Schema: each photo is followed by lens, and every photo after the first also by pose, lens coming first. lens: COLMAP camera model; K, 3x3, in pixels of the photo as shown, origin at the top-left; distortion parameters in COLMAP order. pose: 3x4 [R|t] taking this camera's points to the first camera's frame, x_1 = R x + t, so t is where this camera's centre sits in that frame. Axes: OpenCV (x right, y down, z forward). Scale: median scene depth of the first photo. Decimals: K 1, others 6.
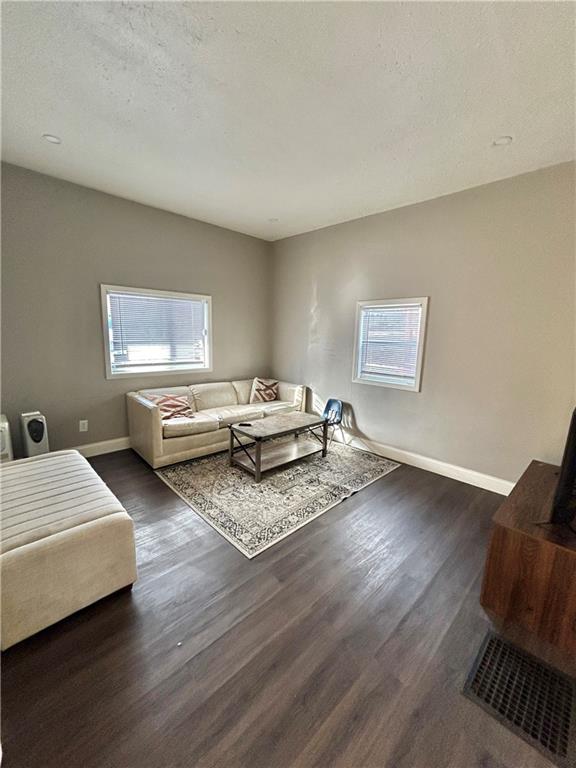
lens RADIAL K [[308.3, 0, 288.0], [0, 308.3, 384.0], [0, 0, 1]] dist [0.000976, 0.000219]
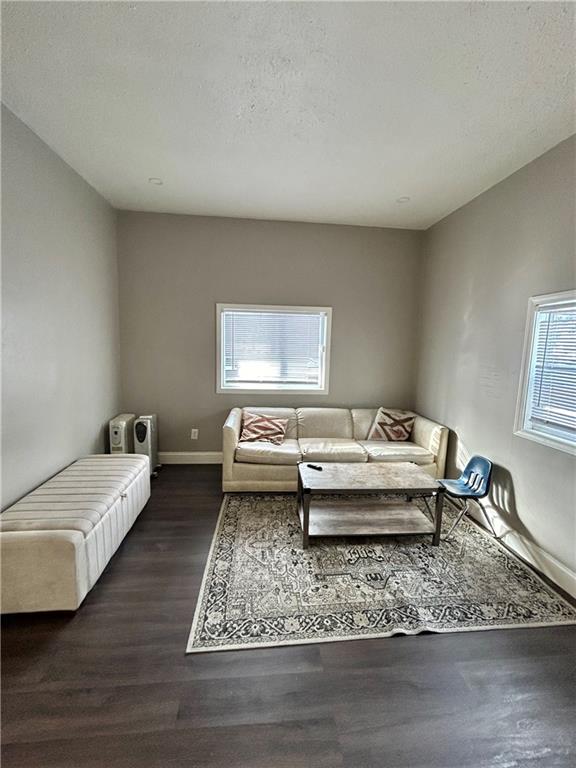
lens RADIAL K [[329.6, 0, 288.0], [0, 329.6, 384.0], [0, 0, 1]] dist [0.000021, 0.000188]
pose [[0.780180, 0.070146, -0.621610, 0.275650], [-0.107526, 0.993941, -0.022794, -0.043775], [0.616245, 0.084622, 0.782995, 0.255881]]
